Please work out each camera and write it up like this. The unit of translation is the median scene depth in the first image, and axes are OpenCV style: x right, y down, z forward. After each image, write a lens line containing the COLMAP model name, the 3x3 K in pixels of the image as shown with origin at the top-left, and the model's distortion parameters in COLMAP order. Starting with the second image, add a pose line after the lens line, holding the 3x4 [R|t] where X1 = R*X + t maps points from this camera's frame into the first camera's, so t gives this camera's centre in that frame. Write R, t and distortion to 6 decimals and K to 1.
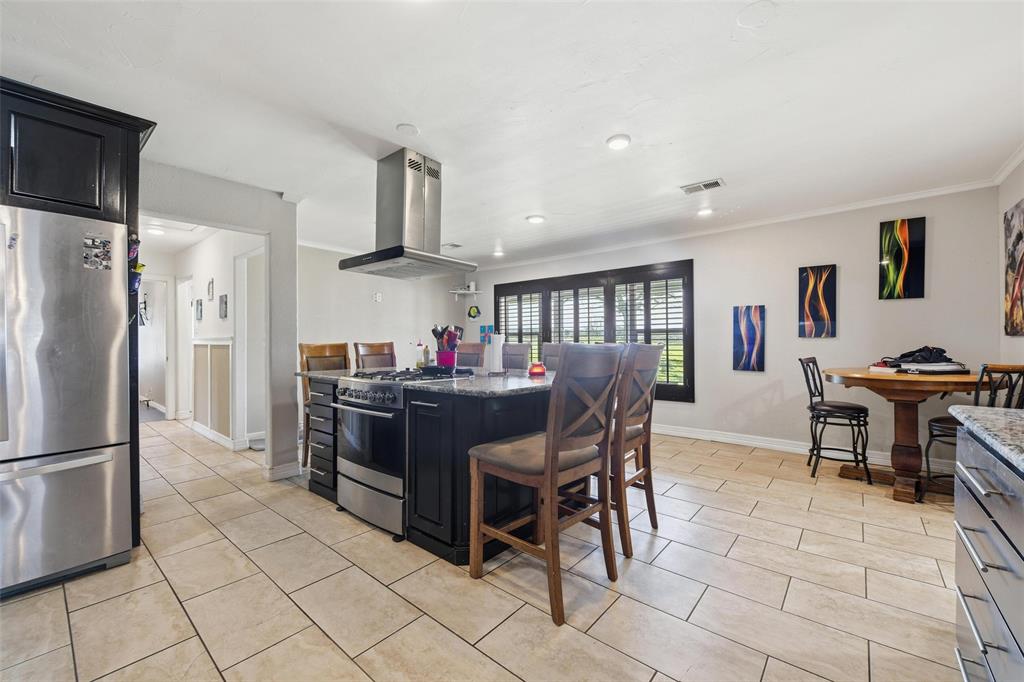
lens RADIAL K [[409.7, 0, 520.9], [0, 409.7, 347.6], [0, 0, 1]] dist [-0.007533, 0.000199]
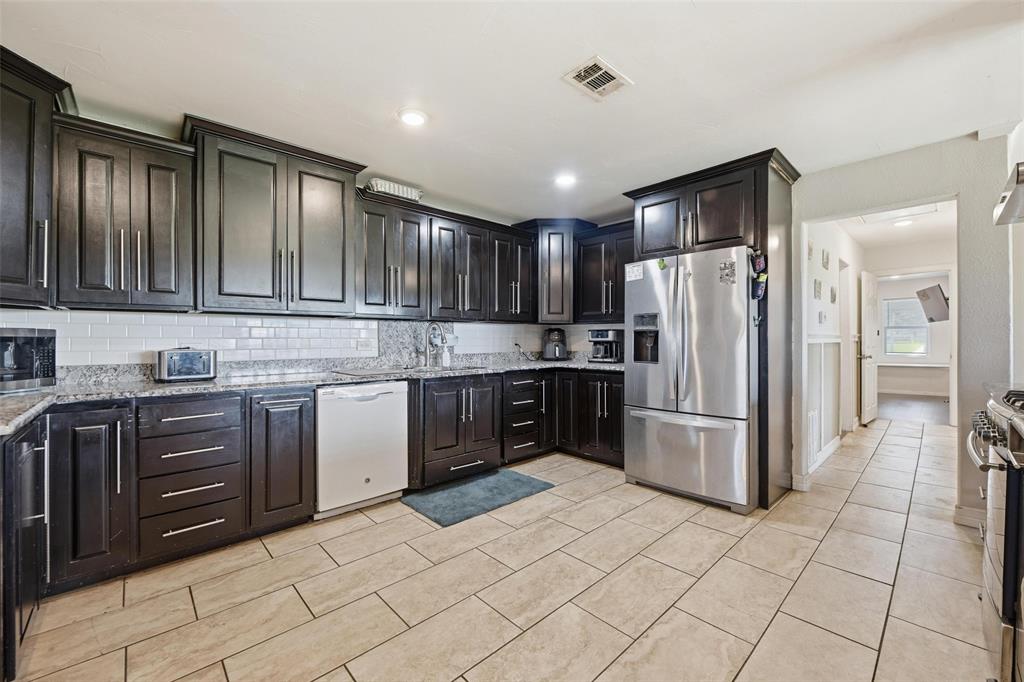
lens RADIAL K [[409.7, 0, 513.5], [0, 409.7, 341.8], [0, 0, 1]] dist [-0.007533, 0.000199]
pose [[-0.125442, 0.006841, -0.992077, 0.367504], [-0.011285, 0.999902, 0.008322, -0.006676], [0.992037, 0.012239, -0.125352, 0.446697]]
